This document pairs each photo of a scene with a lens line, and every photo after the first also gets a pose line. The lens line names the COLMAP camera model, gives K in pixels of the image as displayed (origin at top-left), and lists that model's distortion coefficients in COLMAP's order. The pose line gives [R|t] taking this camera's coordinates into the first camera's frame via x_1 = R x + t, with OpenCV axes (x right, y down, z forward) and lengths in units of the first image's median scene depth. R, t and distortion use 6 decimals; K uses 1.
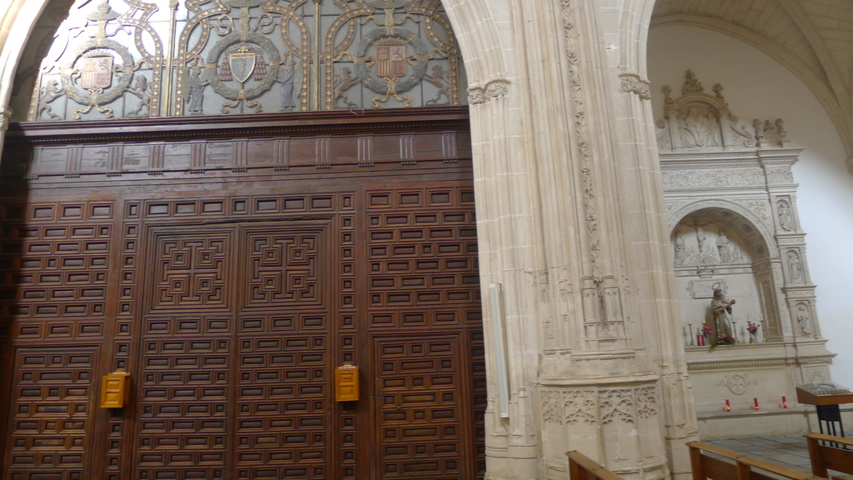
lens RADIAL K [[577.0, 0, 424.9], [0, 577.0, 235.8], [0, 0, 1]] dist [-0.037131, -0.002947]
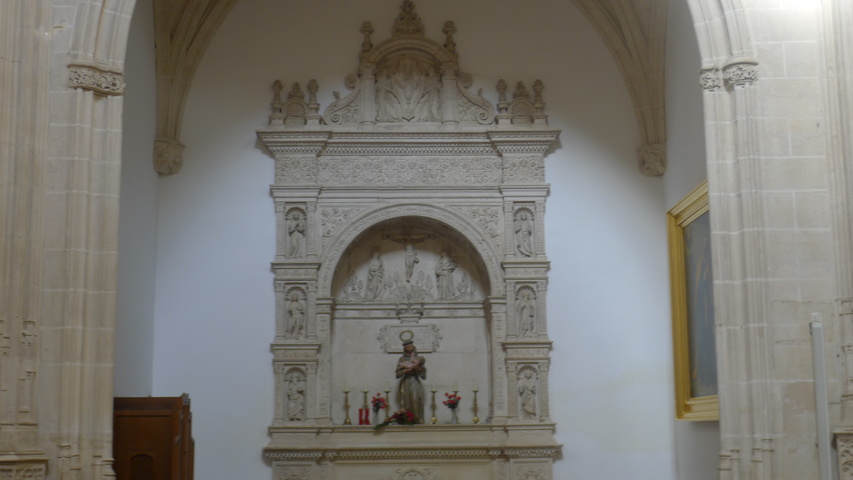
lens RADIAL K [[1192.2, 0, 426.8], [0, 1192.2, 241.7], [0, 0, 1]] dist [-0.007281, 0.000000]
pose [[0.998996, 0.036465, 0.026043, 0.484458], [-0.037733, 0.998038, 0.049956, -0.089386], [-0.024170, -0.050888, 0.998412, -0.368034]]
